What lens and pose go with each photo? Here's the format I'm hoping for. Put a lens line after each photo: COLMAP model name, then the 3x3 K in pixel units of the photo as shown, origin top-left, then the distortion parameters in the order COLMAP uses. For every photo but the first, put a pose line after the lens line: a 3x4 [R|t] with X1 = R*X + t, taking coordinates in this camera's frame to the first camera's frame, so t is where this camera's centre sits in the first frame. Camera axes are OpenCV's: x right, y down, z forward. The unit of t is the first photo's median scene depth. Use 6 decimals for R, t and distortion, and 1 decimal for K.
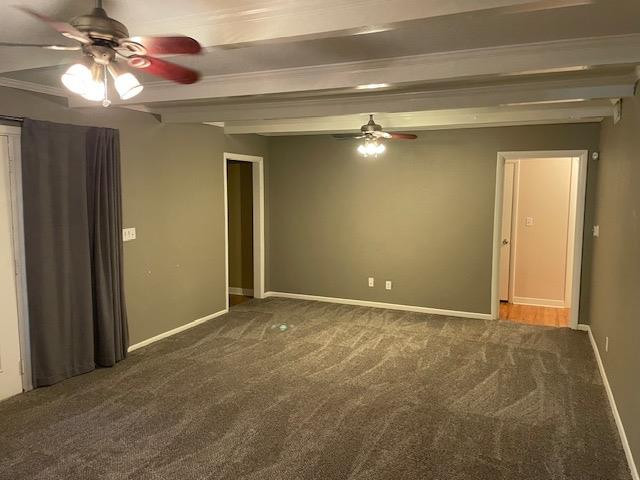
lens RADIAL K [[488.7, 0, 316.9], [0, 488.7, 235.7], [0, 0, 1]] dist [0.093610, -0.119996]
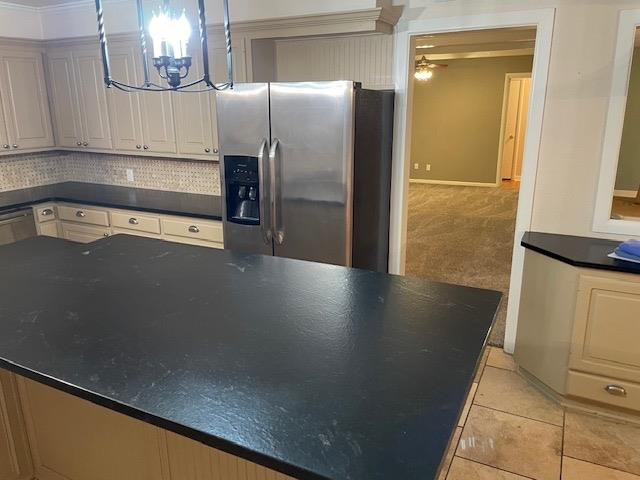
lens RADIAL K [[488.7, 0, 316.9], [0, 488.7, 235.7], [0, 0, 1]] dist [0.093610, -0.119996]
pose [[0.998563, 0.001869, -0.053557, -0.123453], [0.006860, 0.986712, 0.162333, 0.066207], [0.053149, -0.162468, 0.985281, -0.580311]]
